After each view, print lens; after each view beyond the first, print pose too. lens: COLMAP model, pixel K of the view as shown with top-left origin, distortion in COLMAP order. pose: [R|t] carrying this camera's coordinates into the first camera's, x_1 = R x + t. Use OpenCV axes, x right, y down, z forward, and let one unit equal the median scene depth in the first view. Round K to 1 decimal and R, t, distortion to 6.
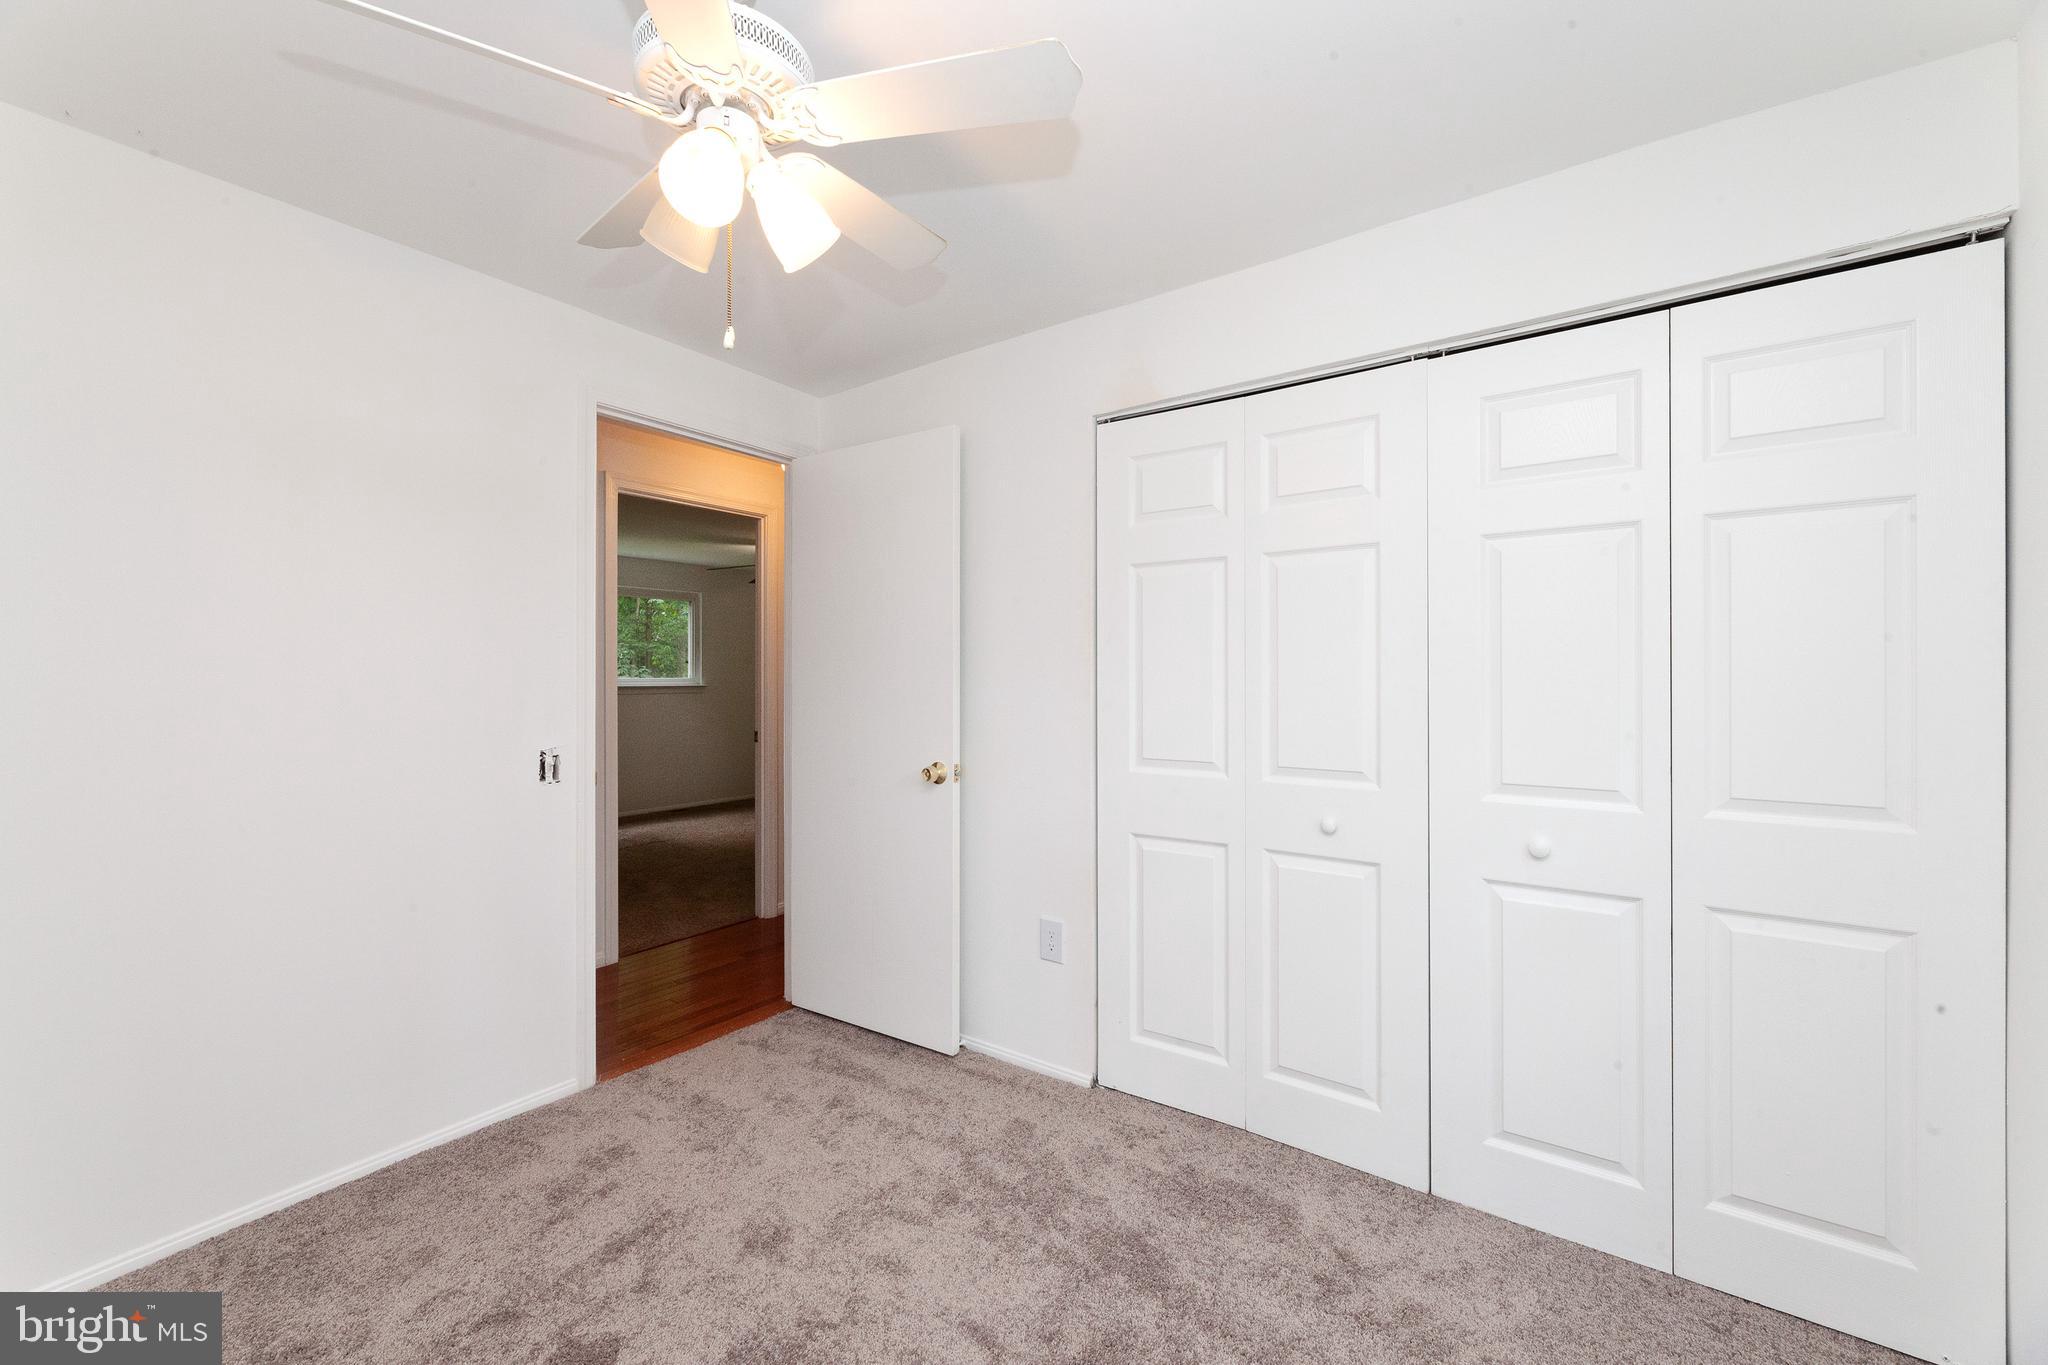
lens RADIAL K [[791.0, 0, 1030.2], [0, 791.0, 674.5], [0, 0, 1]] dist [0.000570, 0.000068]
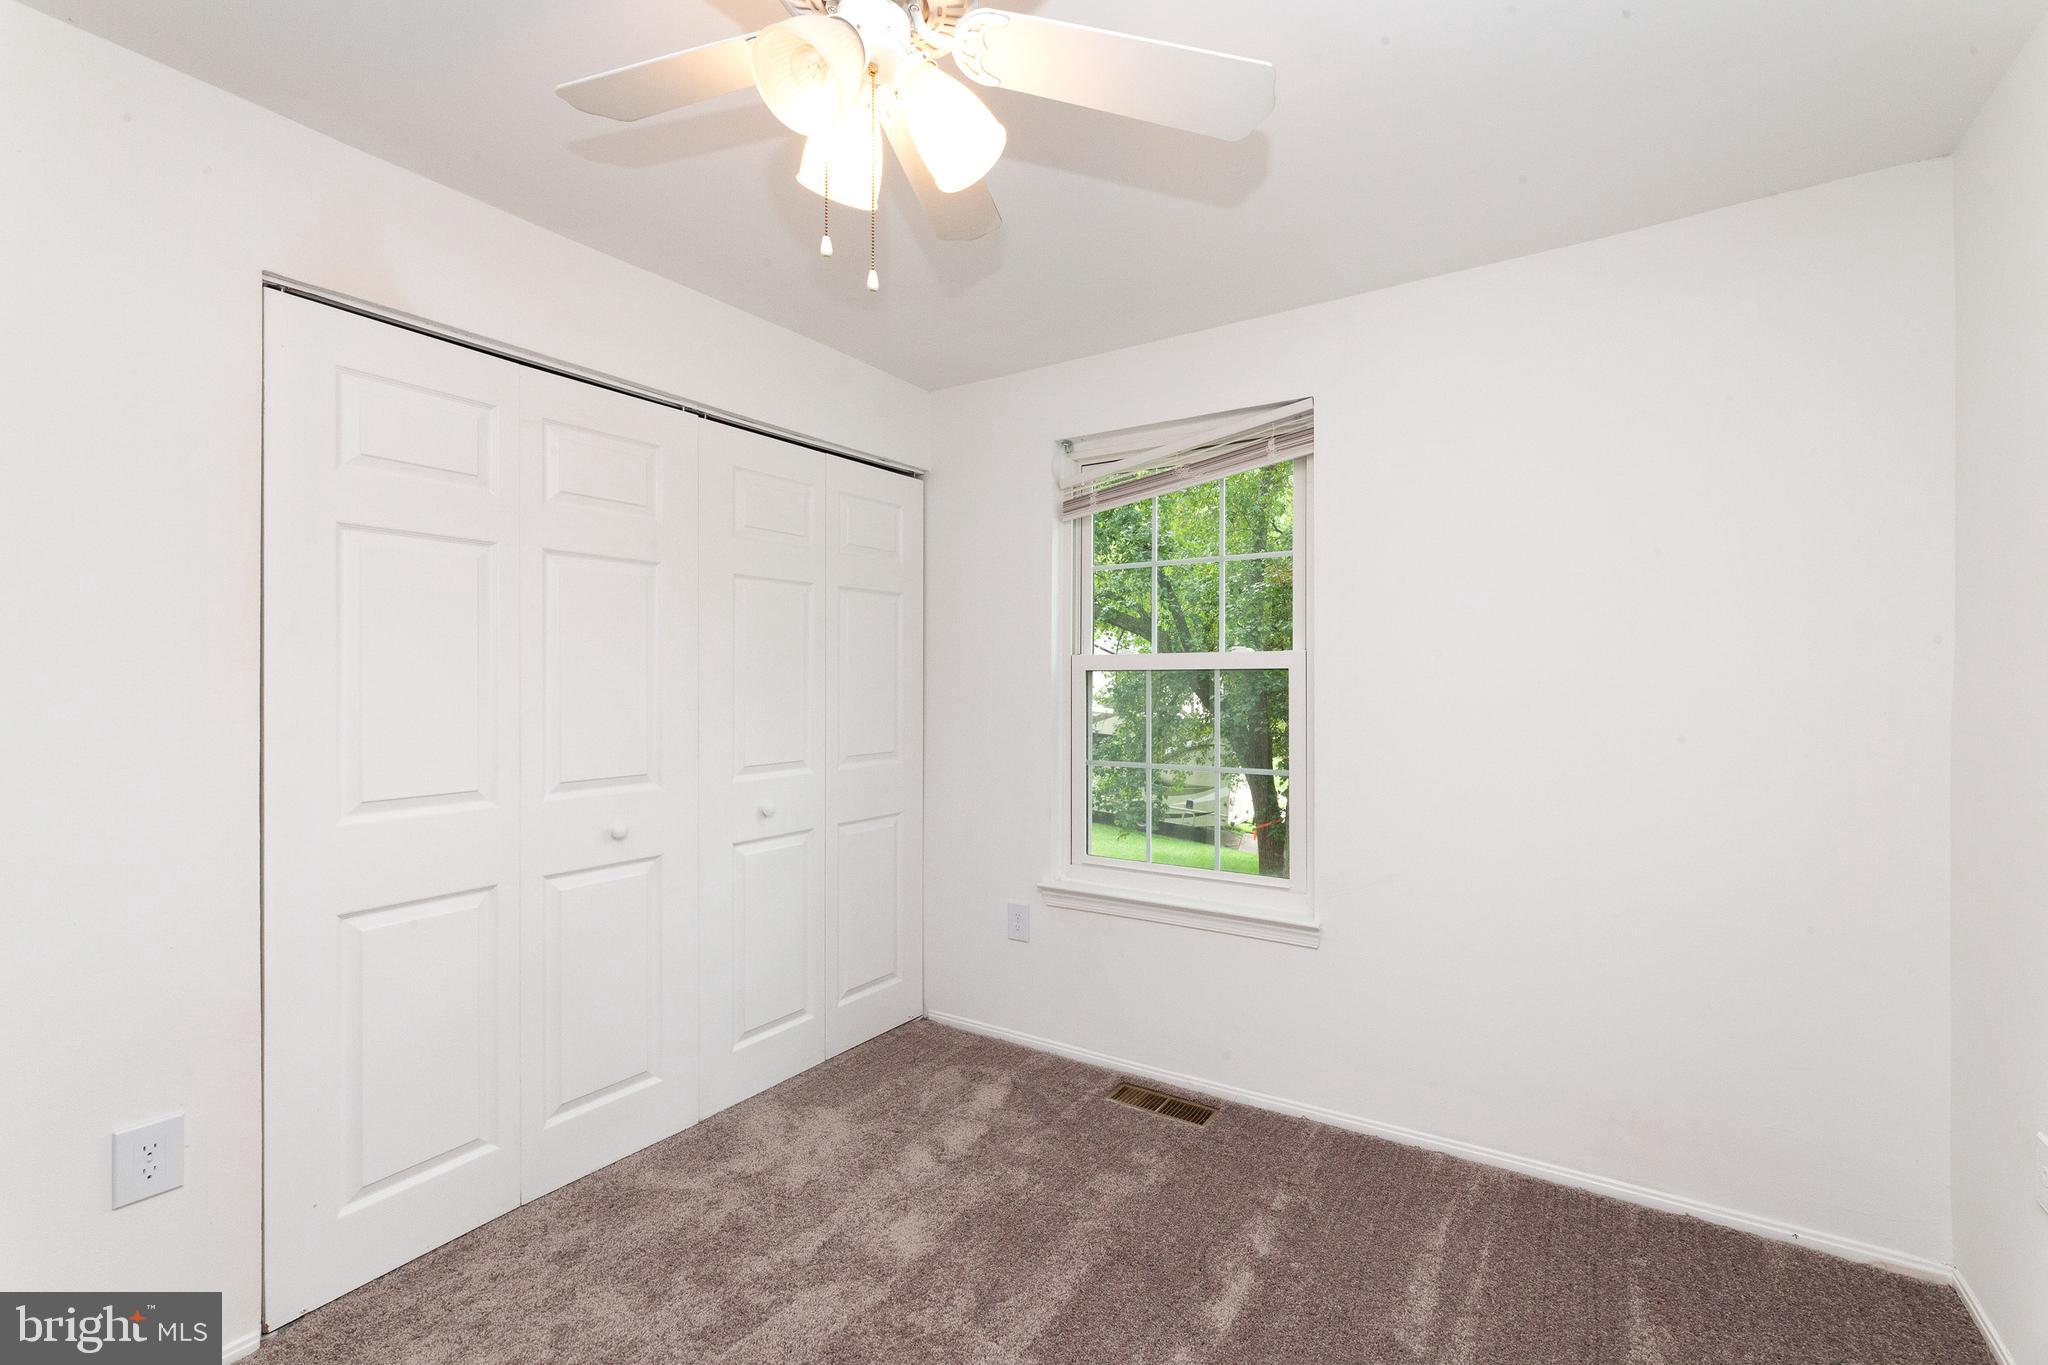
lens RADIAL K [[828.7, 0, 1027.4], [0, 828.7, 675.1], [0, 0, 1]] dist [-0.000410, 0.000091]
pose [[0.014138, 0.006534, 0.999879, -0.622594], [-0.000375, 0.999979, -0.006529, -0.002509], [-0.999900, -0.000283, 0.014140, 0.419979]]
